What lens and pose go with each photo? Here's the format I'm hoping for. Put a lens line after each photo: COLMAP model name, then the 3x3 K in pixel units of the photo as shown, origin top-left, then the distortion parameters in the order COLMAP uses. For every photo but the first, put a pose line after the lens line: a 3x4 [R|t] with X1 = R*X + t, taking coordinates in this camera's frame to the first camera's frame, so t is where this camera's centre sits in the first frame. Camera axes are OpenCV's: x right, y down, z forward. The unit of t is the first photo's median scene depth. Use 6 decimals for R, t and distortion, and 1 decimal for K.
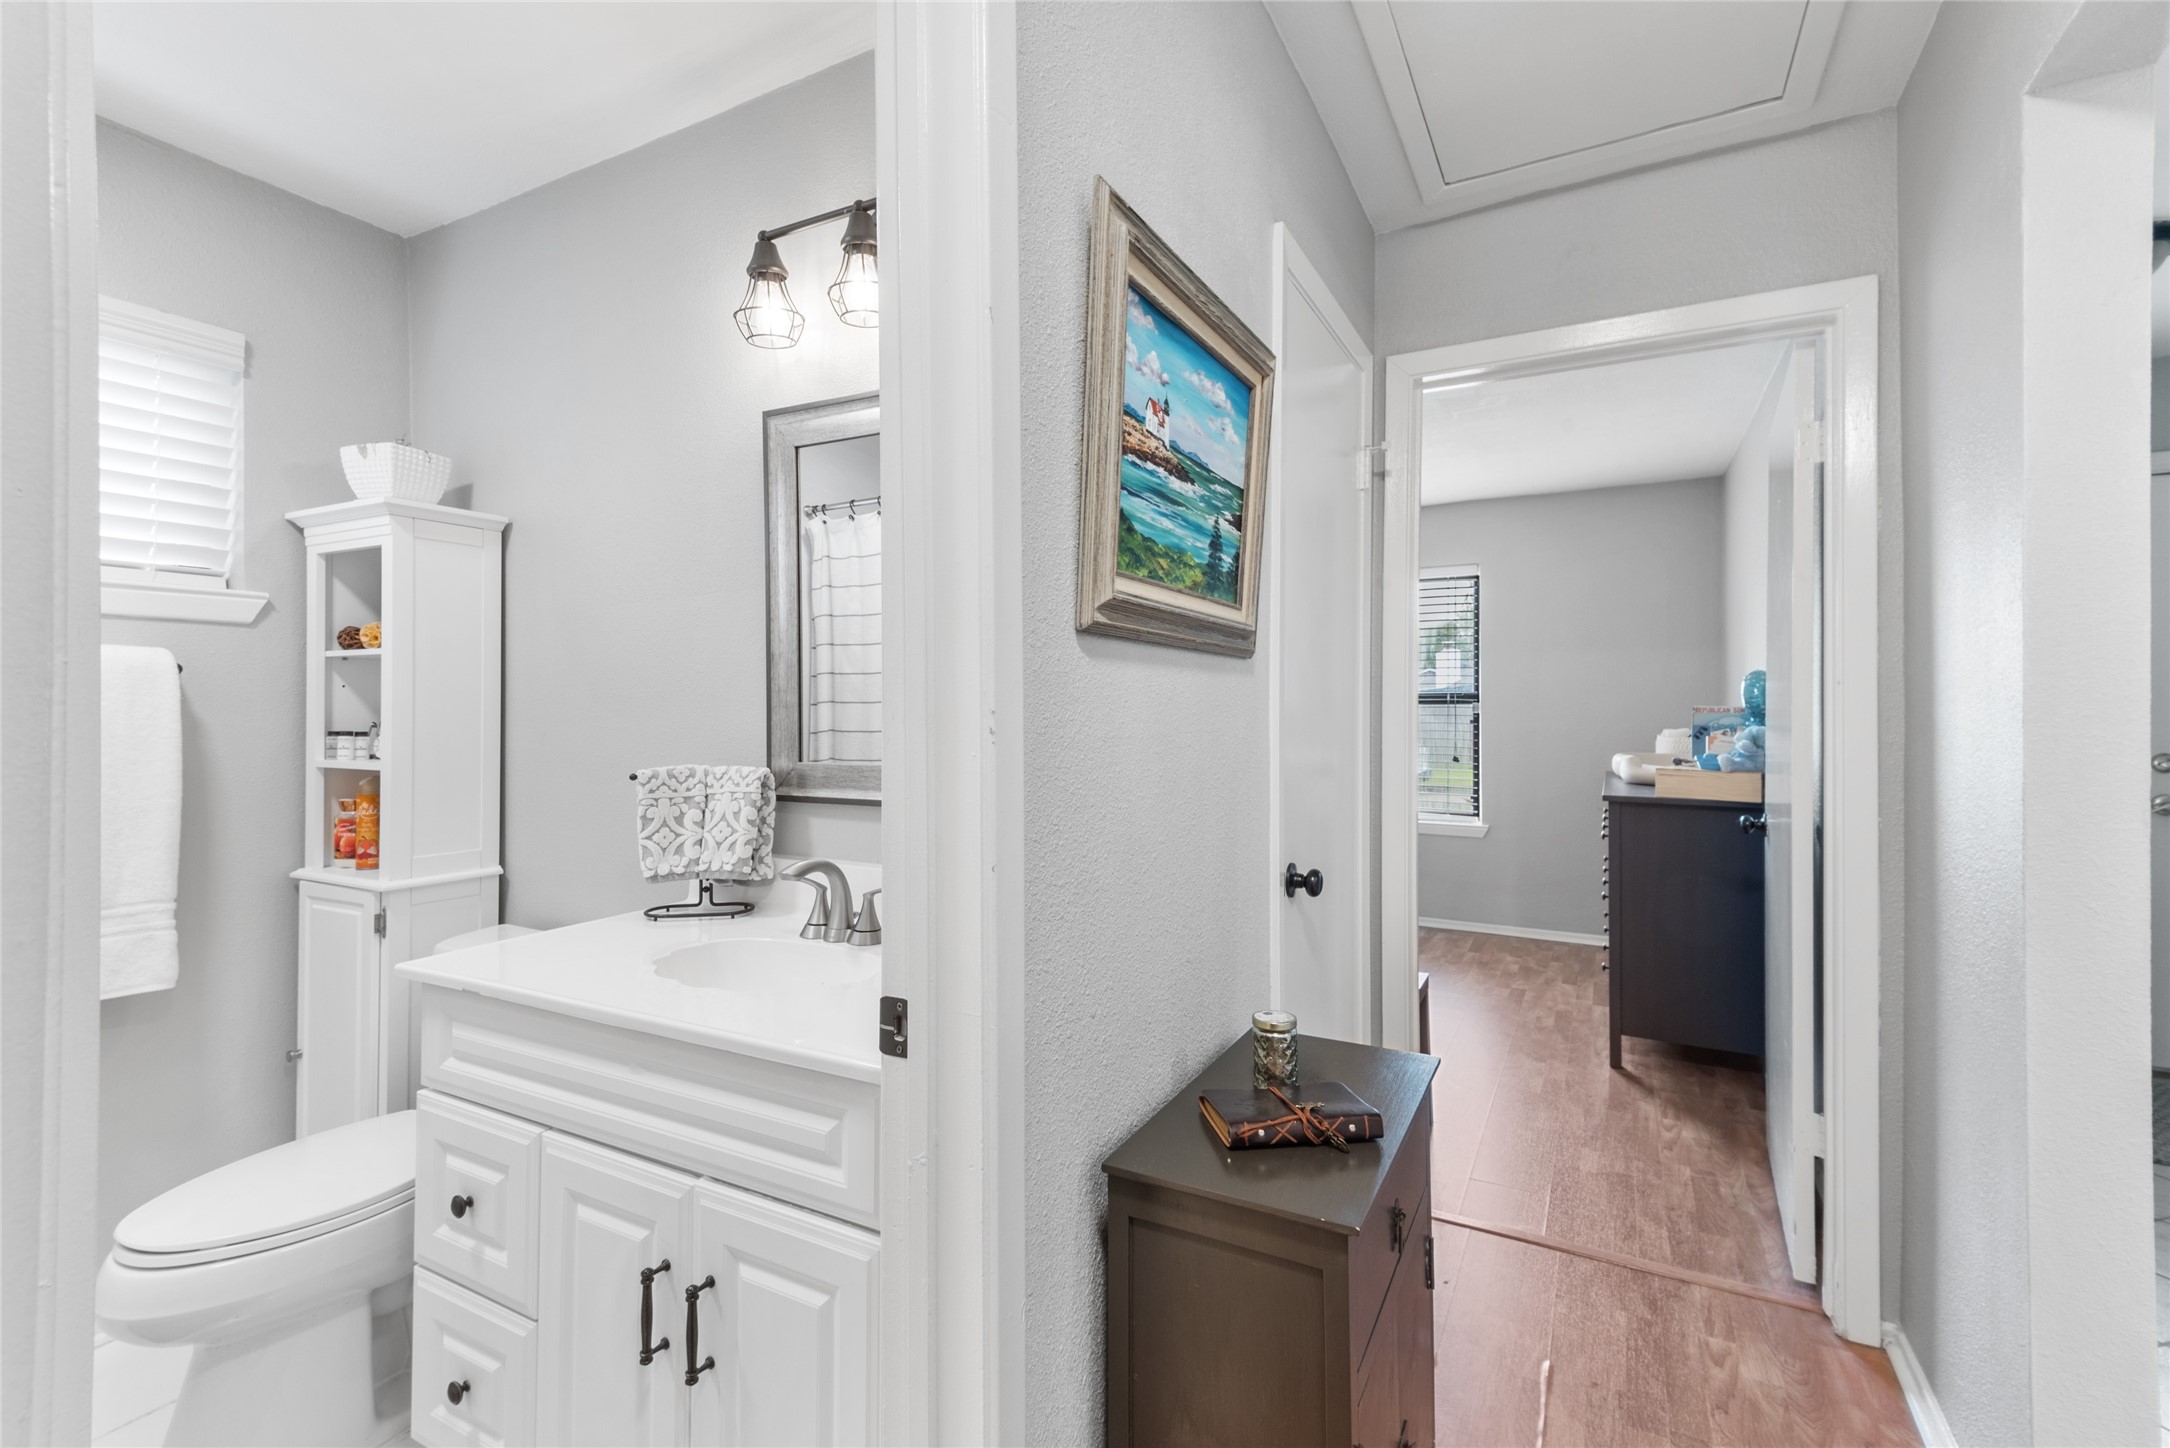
lens RADIAL K [[969.4, 0, 1083.0], [0, 969.4, 709.3], [0, 0, 1]] dist [0.035237, -0.016120]
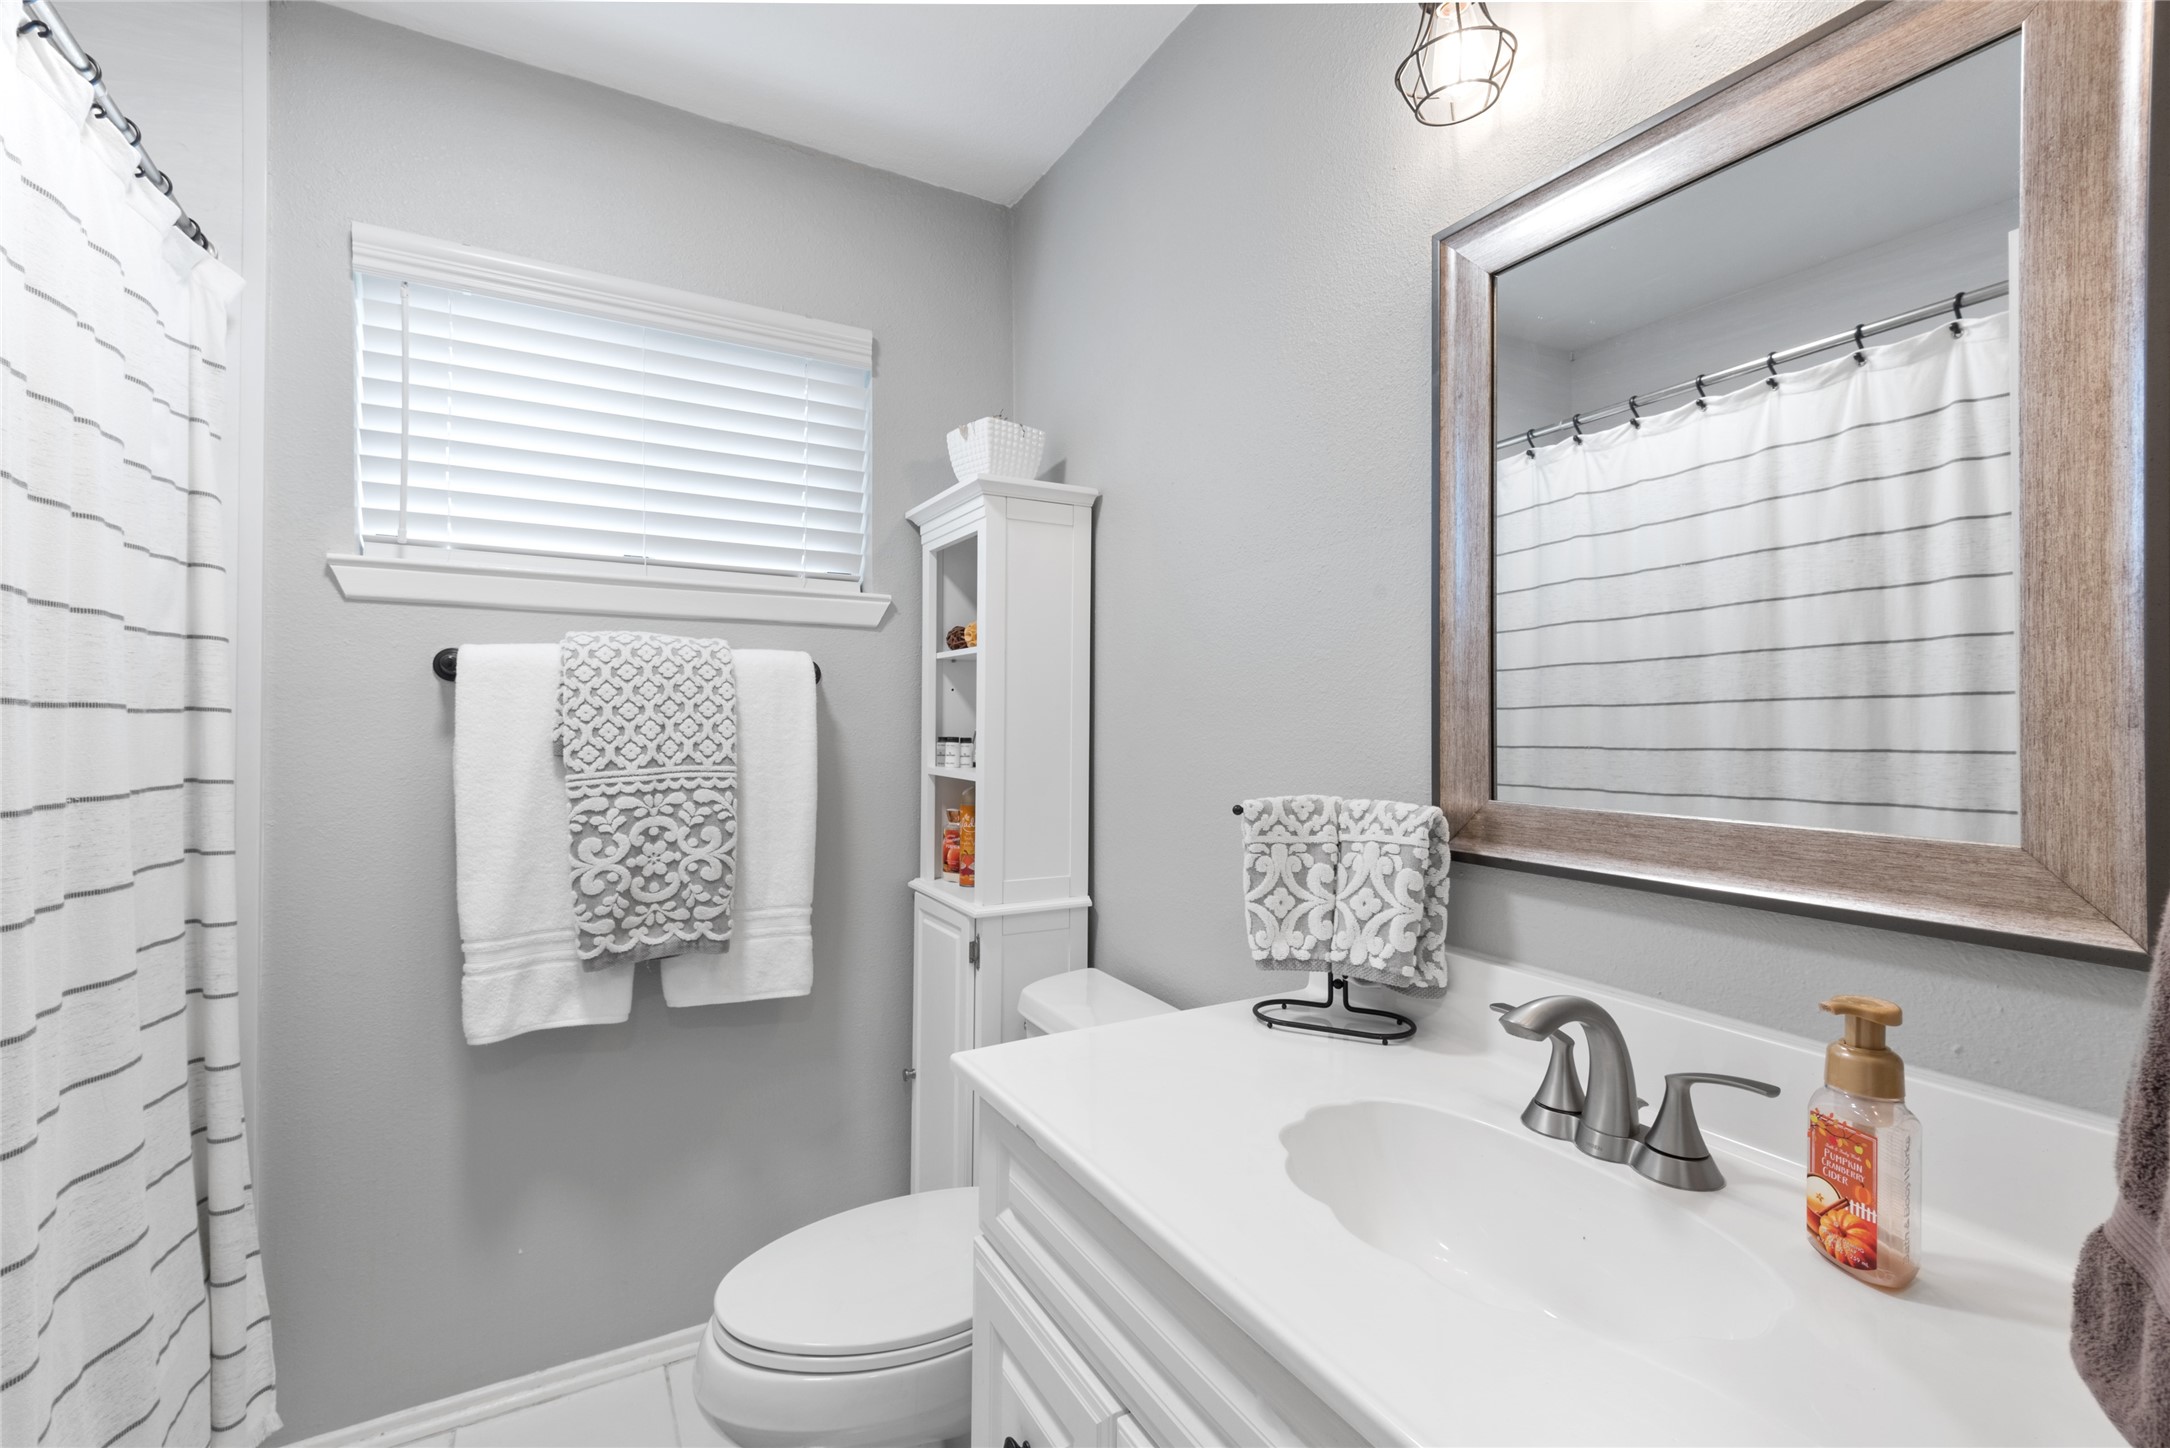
lens RADIAL K [[969.4, 0, 1083.0], [0, 969.4, 709.3], [0, 0, 1]] dist [0.035237, -0.016120]
pose [[0.843189, -0.001880, -0.537614, -0.180490], [-0.003528, 0.999953, -0.009030, 0.004553], [0.537605, 0.009511, 0.843143, 0.354748]]
